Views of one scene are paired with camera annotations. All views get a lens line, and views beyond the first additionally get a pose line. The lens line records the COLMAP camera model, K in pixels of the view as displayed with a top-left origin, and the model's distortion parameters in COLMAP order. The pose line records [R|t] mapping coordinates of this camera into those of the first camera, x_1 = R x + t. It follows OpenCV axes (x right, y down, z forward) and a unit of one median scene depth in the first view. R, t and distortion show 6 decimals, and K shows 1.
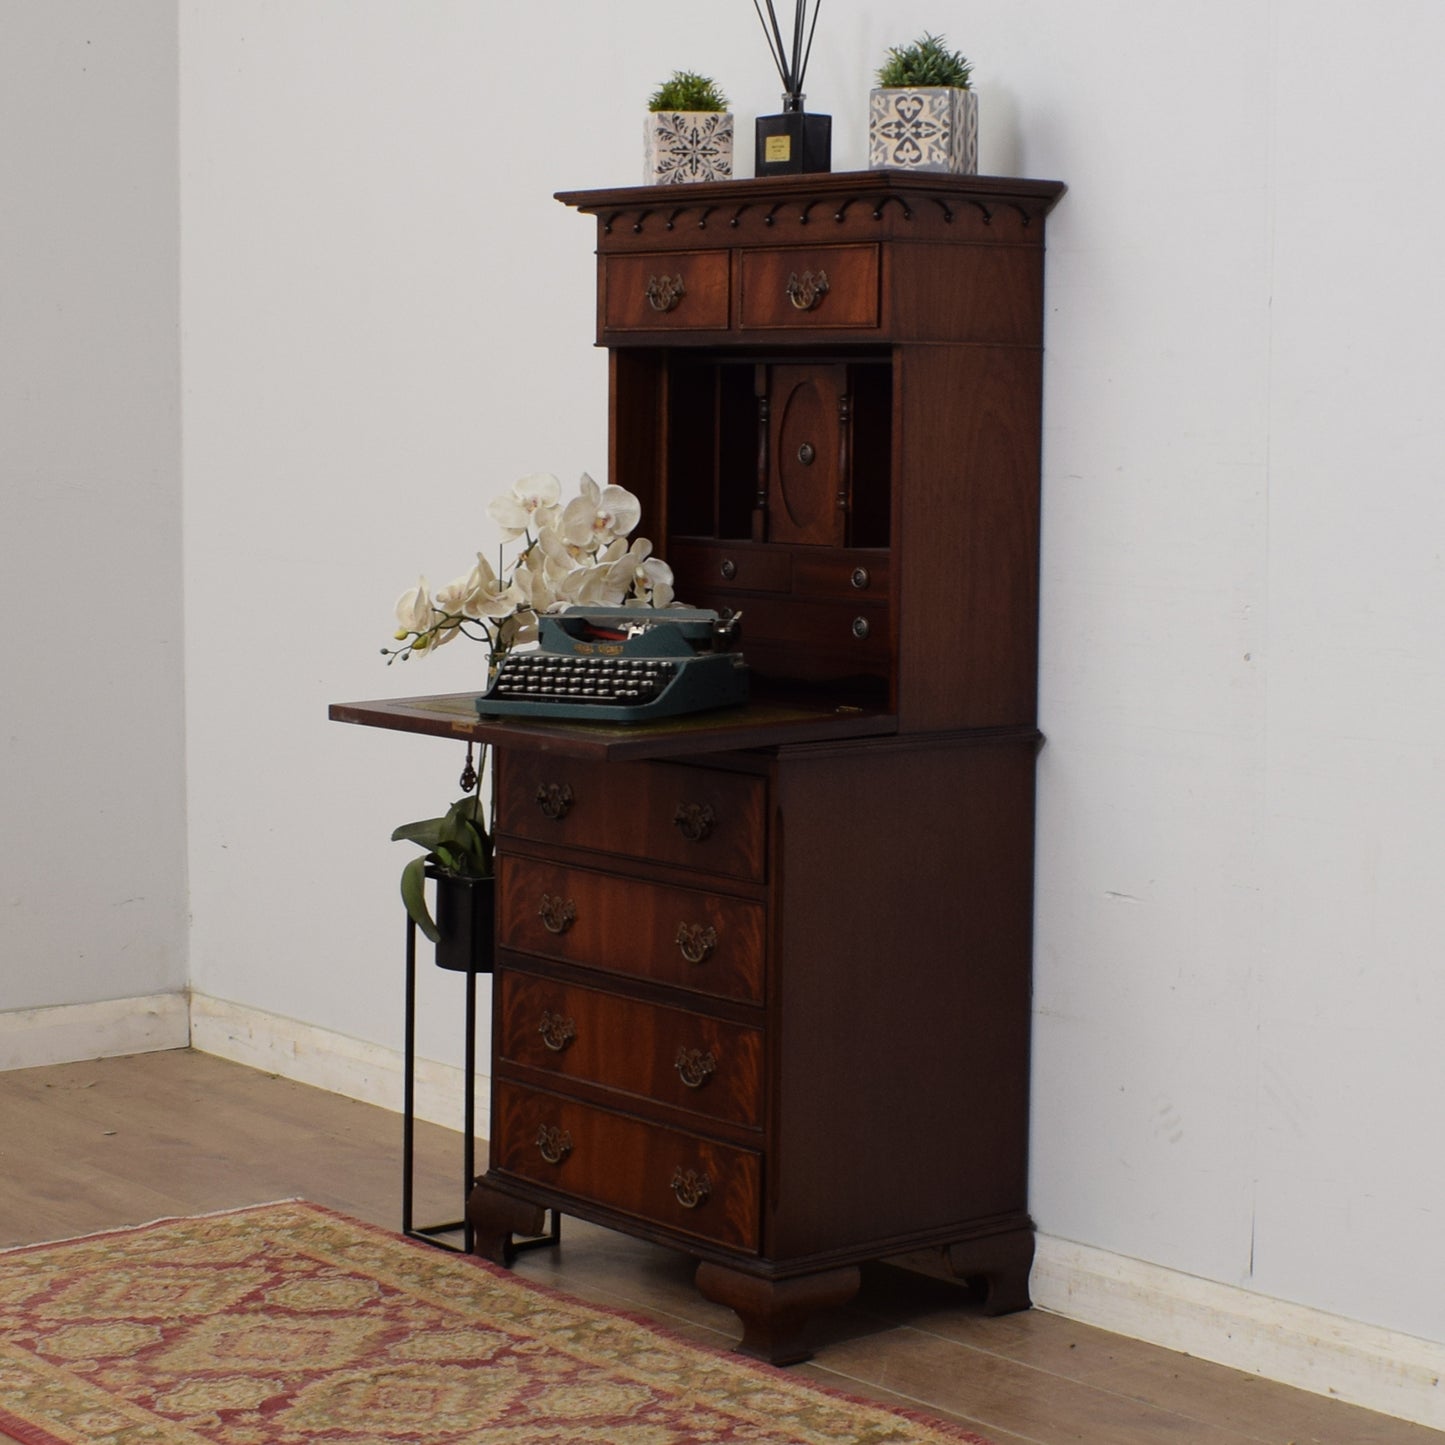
lens RADIAL K [[3299.4, 0, 695.9], [0, 3299.4, 761.5], [0, 0, 1]] dist [-0.071777, -0.117396]
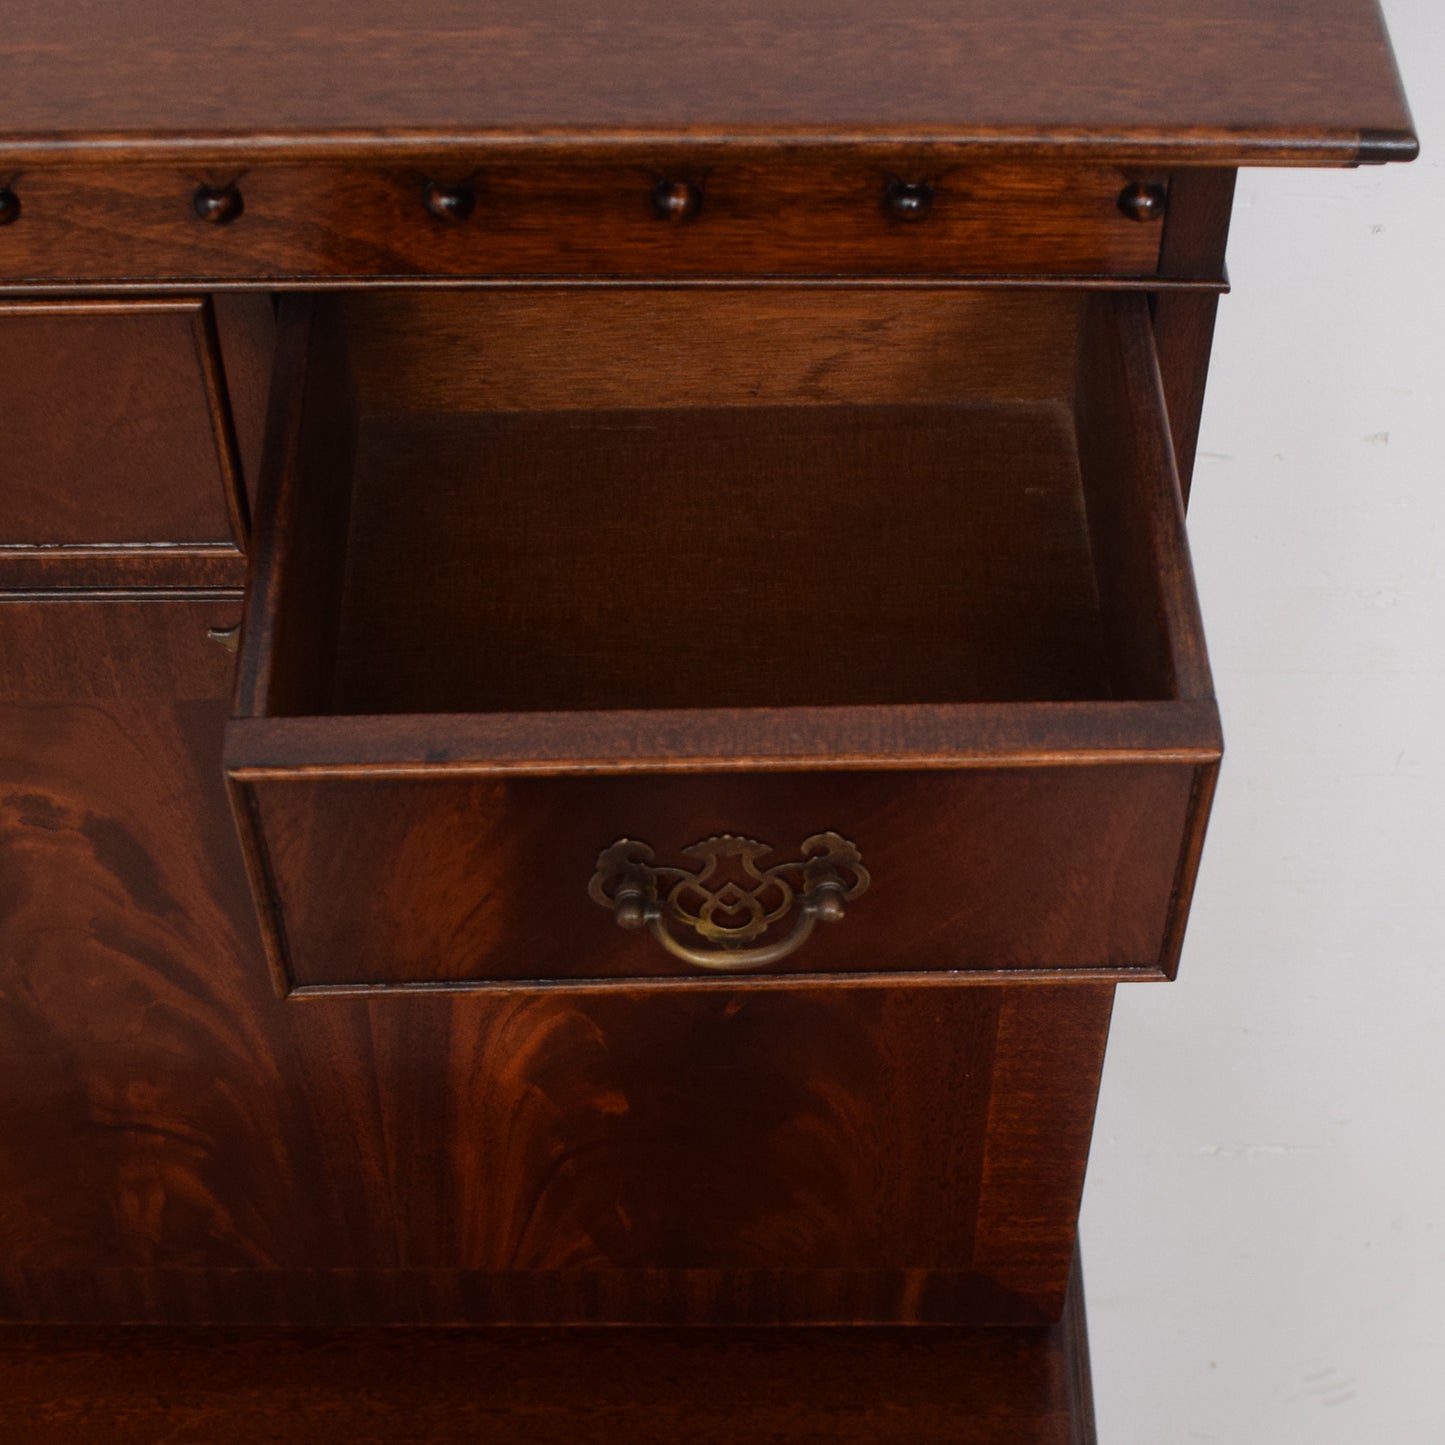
lens RADIAL K [[2537.3, 0, 756.9], [0, 2537.3, 722.2], [0, 0, 1]] dist [-0.074757, -0.104191]
pose [[0.629098, -0.555502, 0.543741, -0.080555], [0.092998, 0.748263, 0.656851, -0.250742], [-0.771743, -0.362657, 0.522391, 0.876329]]
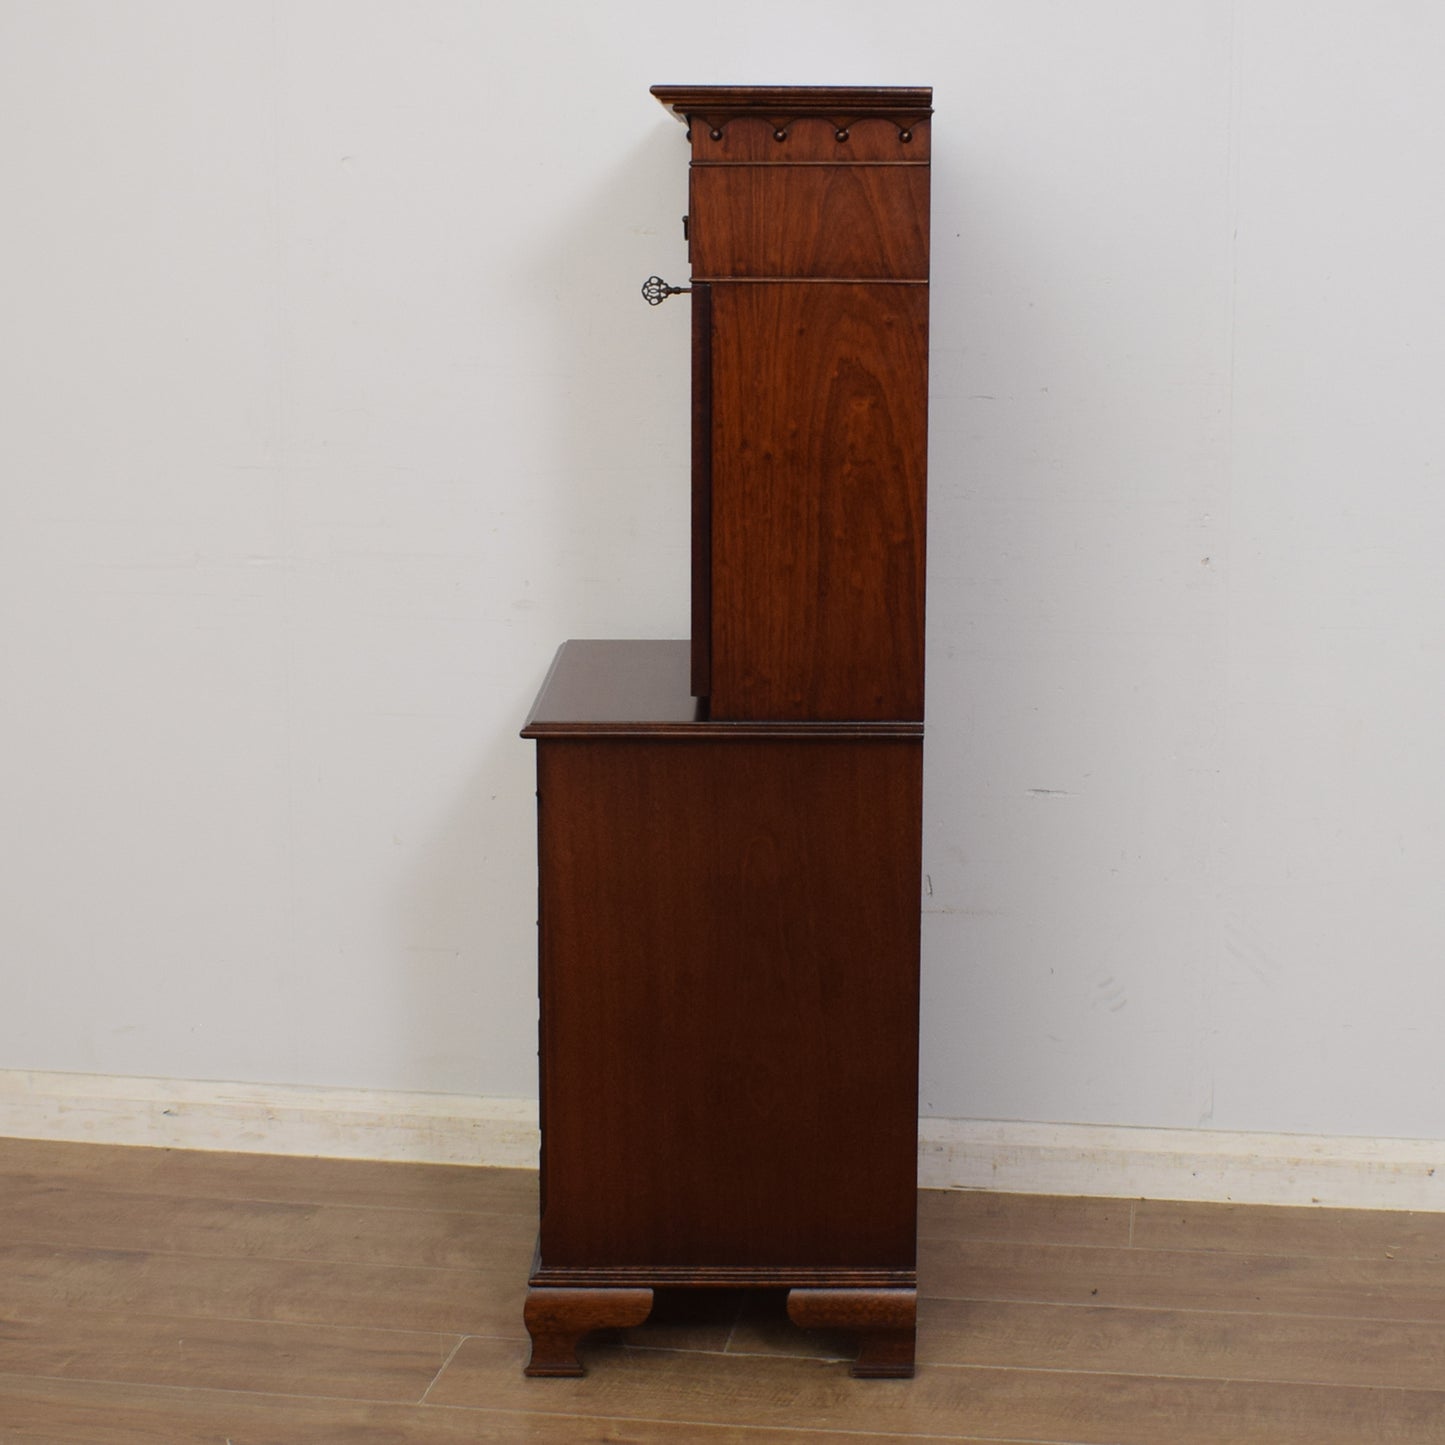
lens RADIAL K [[2832.6, 0, 821.3], [0, 2832.6, 693.5], [0, 0, 1]] dist [-0.077859, -0.094507]
pose [[0.725596, -0.119091, 0.677737, -0.532922], [0.074472, 0.992716, 0.094707, -0.081675], [-0.684079, -0.018247, 0.729180, 0.383073]]
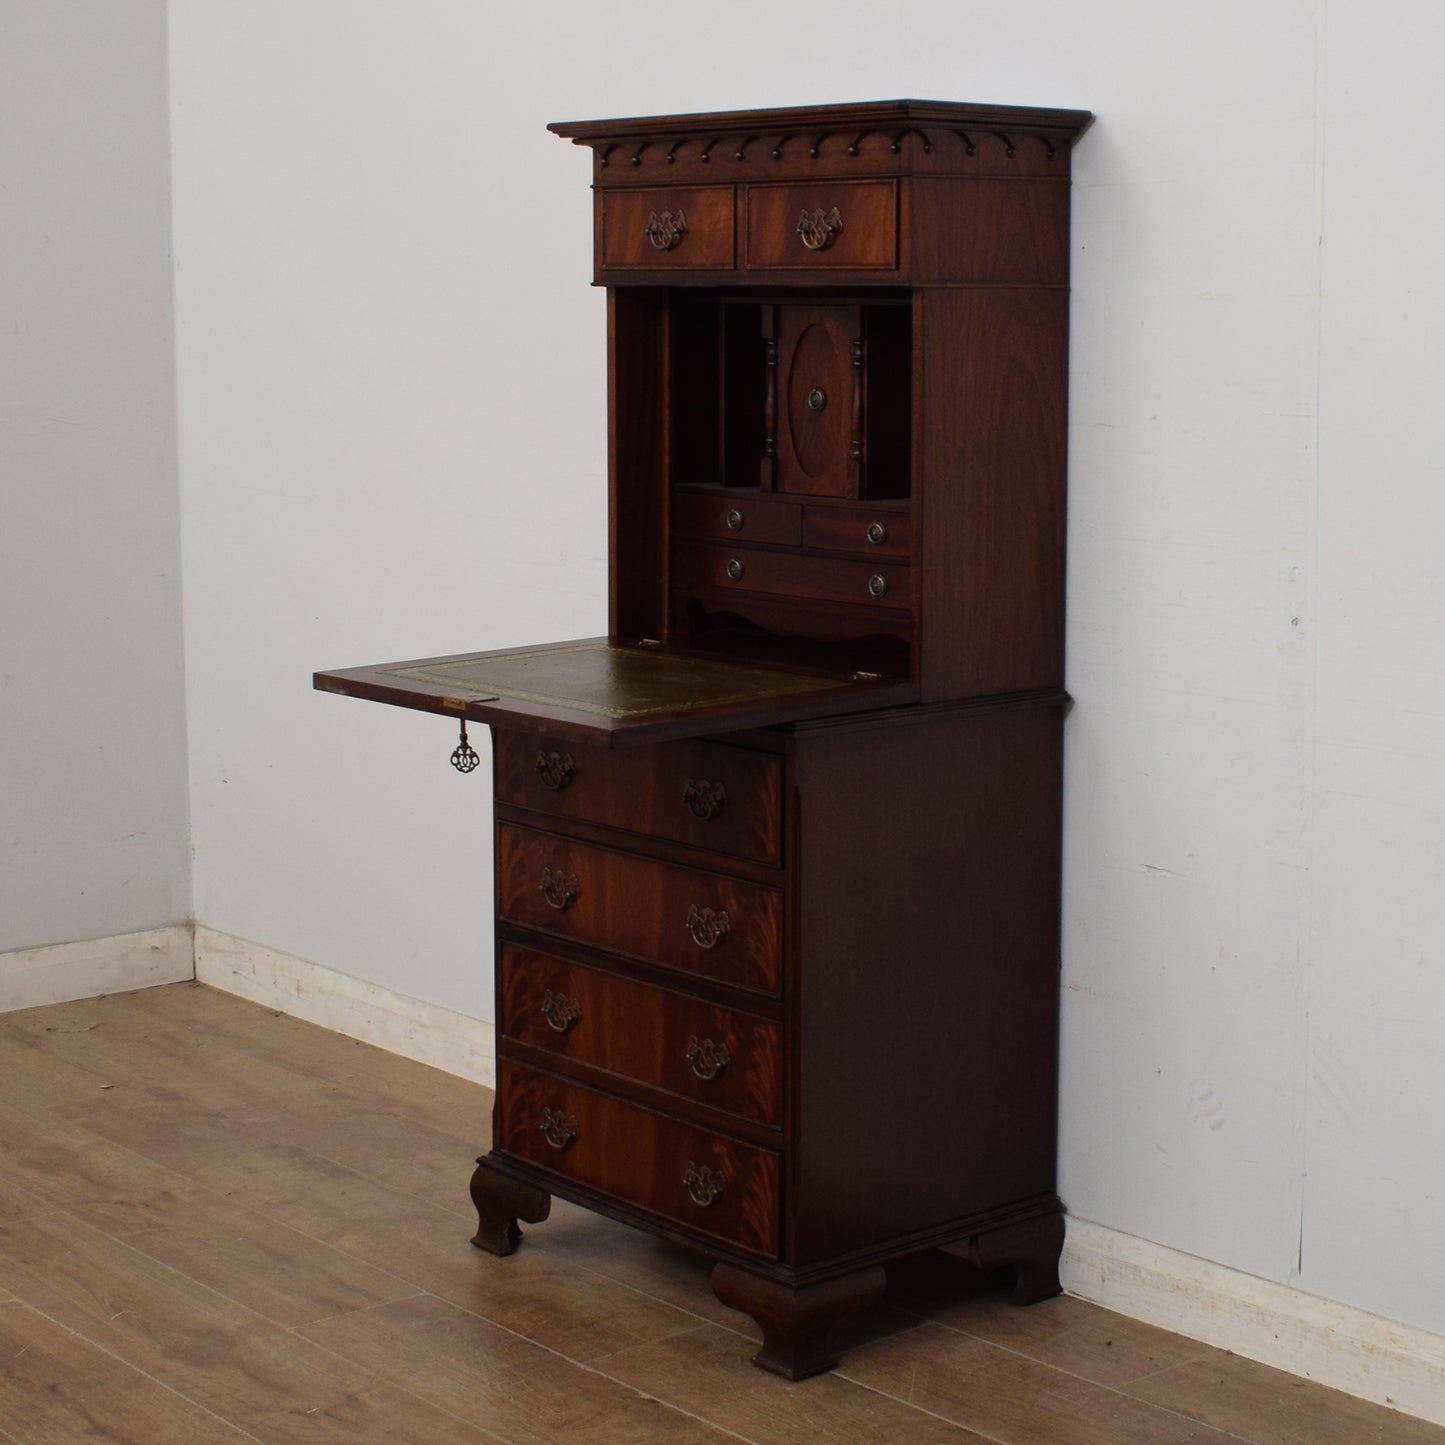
lens RADIAL K [[2873.3, 0, 796.8], [0, 2873.3, 675.8], [0, 0, 1]] dist [-0.076150, -0.076475]
pose [[0.999187, -0.010925, 0.038807, -0.005421], [0.009950, 0.999632, 0.025225, -0.036268], [-0.039069, -0.024818, 0.998928, 0.181453]]
